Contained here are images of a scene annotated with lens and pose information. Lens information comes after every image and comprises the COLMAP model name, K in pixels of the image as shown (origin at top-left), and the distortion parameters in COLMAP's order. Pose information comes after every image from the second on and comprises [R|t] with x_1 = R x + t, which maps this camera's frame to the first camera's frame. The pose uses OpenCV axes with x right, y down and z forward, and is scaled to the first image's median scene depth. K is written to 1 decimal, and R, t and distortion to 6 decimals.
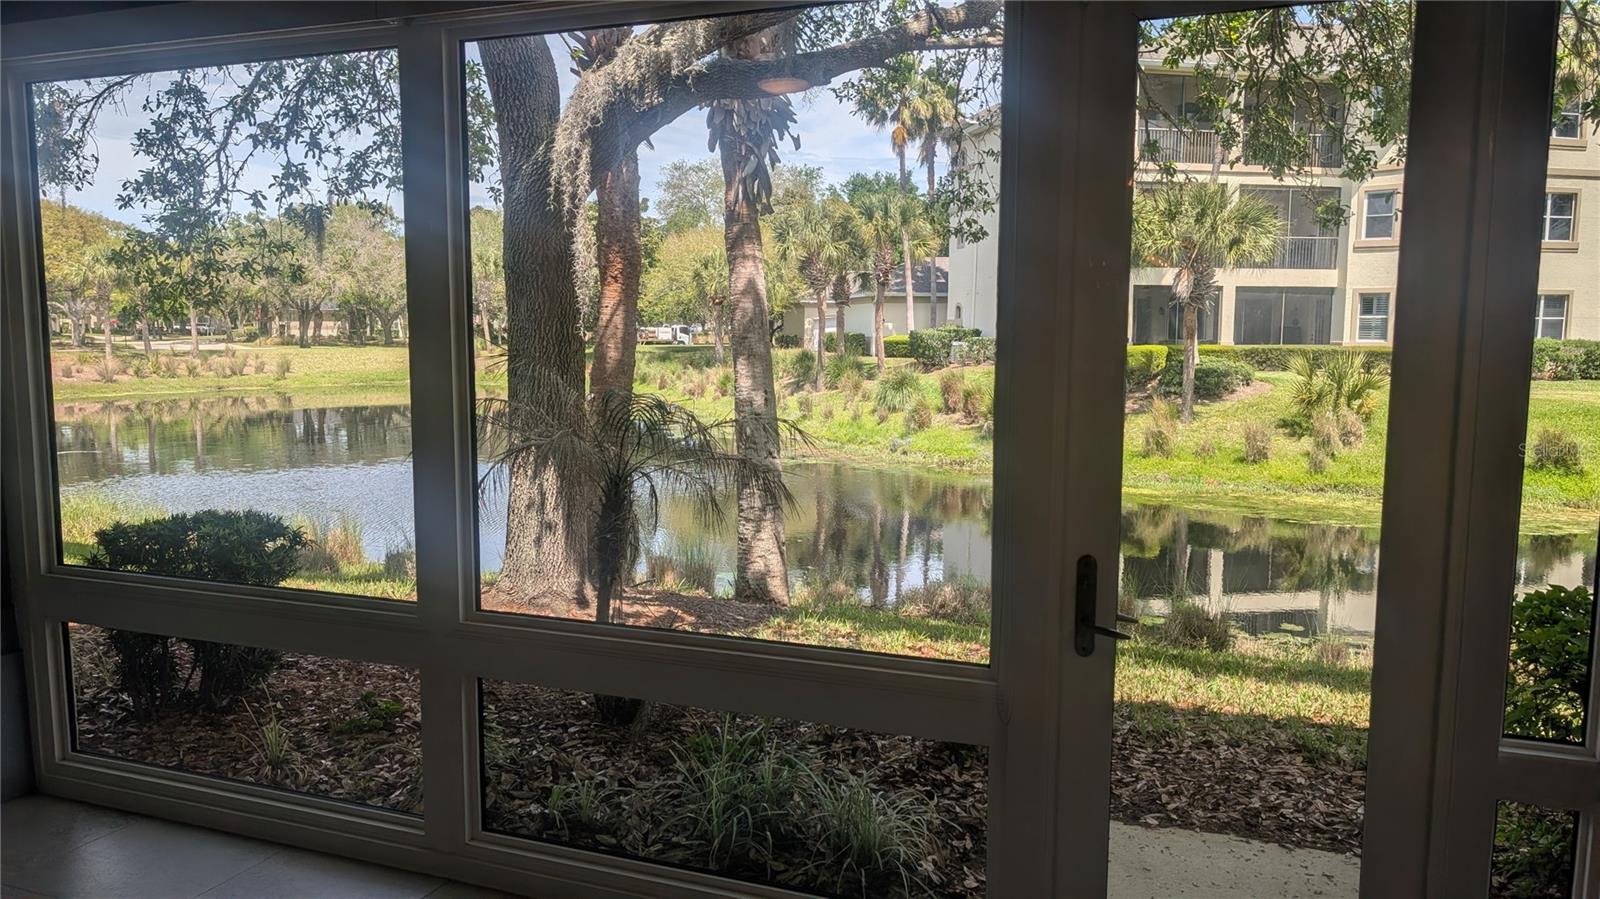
lens RADIAL K [[1155.5, 0, 800.0], [0, 1155.5, 449.5], [0, 0, 1]] dist [0.041425, -0.006604]
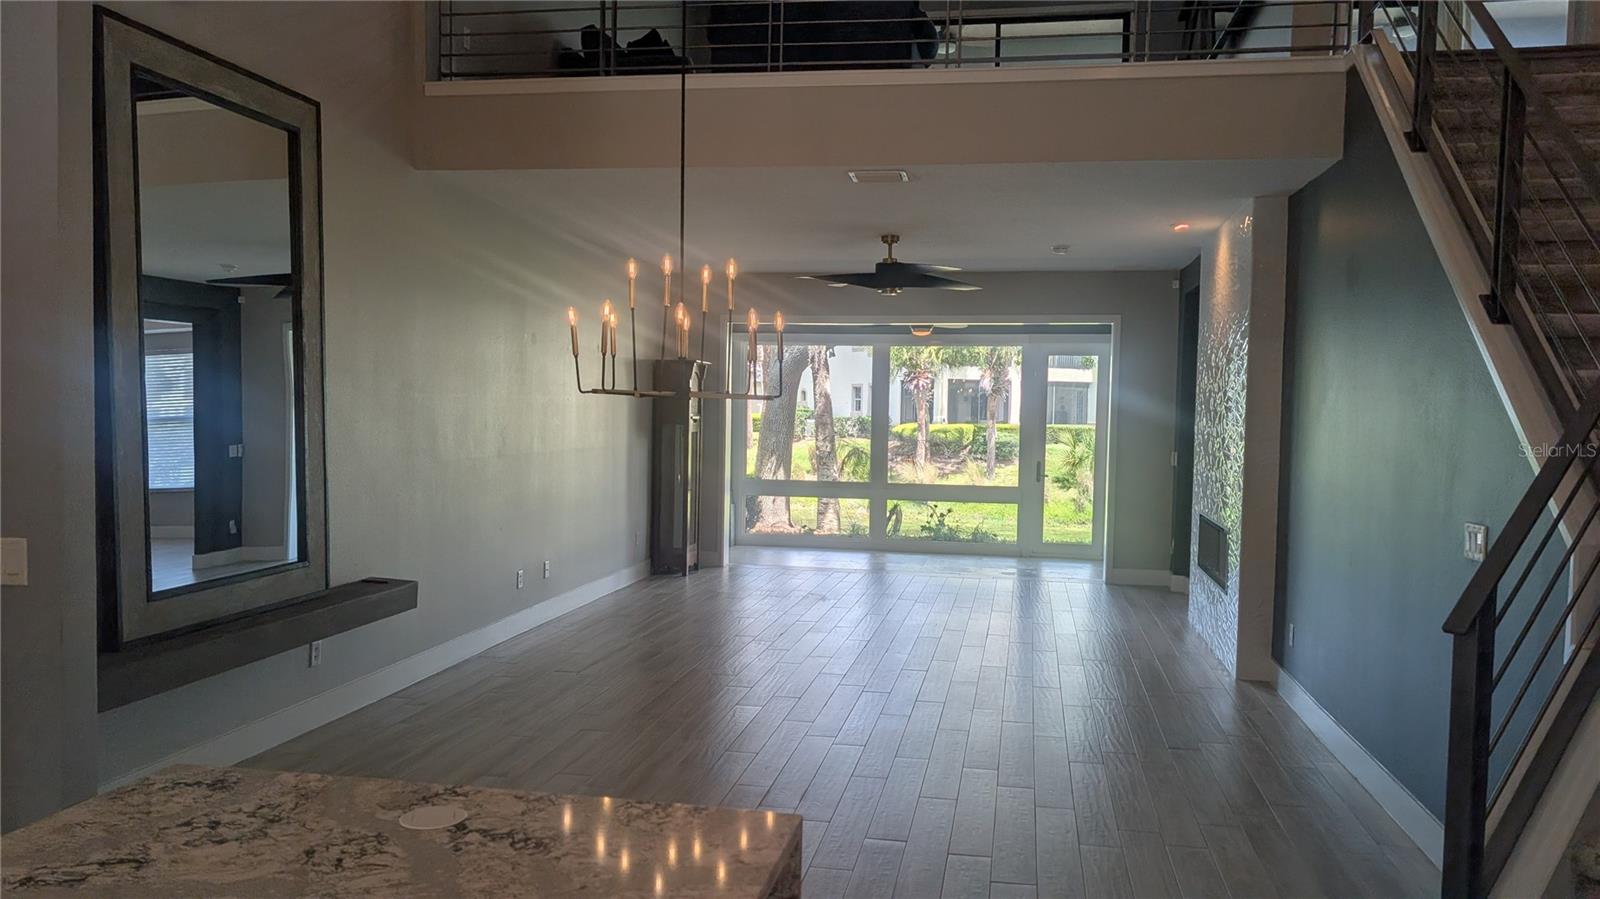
lens RADIAL K [[1155.5, 0, 800.0], [0, 1155.5, 449.5], [0, 0, 1]] dist [0.041425, -0.006604]
pose [[0.983471, 0.006926, 0.180936, -0.420197], [0.005081, 0.997819, -0.065811, 0.091057], [-0.180997, 0.065643, 0.981291, -0.935007]]
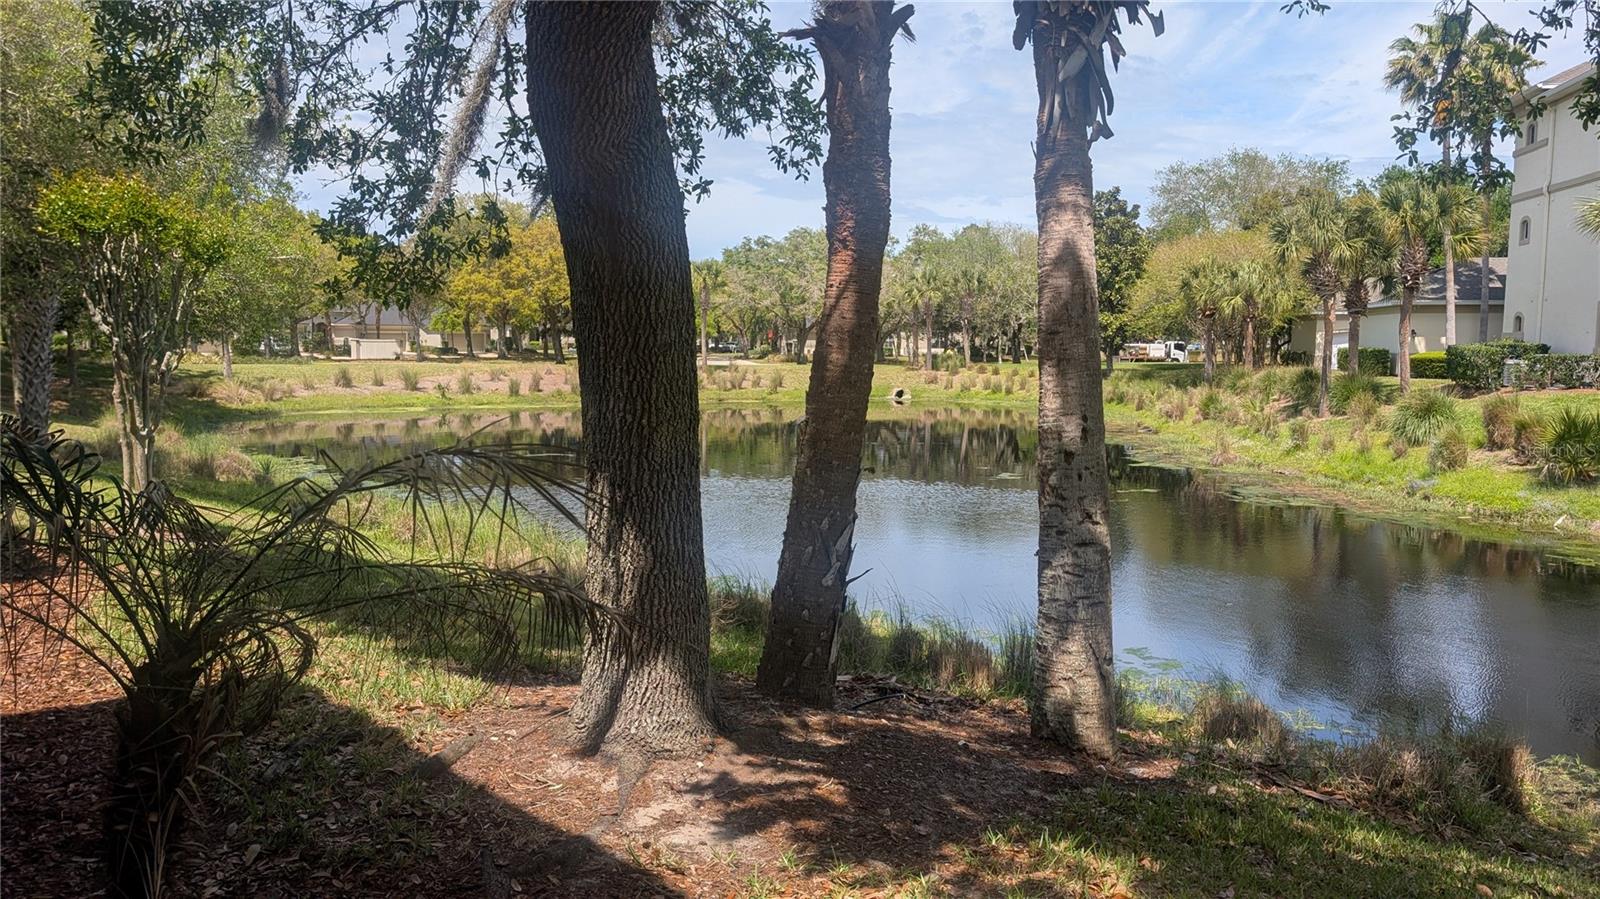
lens RADIAL K [[1151.4, 0, 800.0], [0, 1151.4, 449.5], [0, 0, 1]] dist [-0.014708, -0.008087]
pose [[0.908197, 0.036848, -0.416918, 0.020299], [-0.043446, 0.999036, -0.006344, -0.004935], [0.416282, 0.023875, 0.908922, 0.081610]]
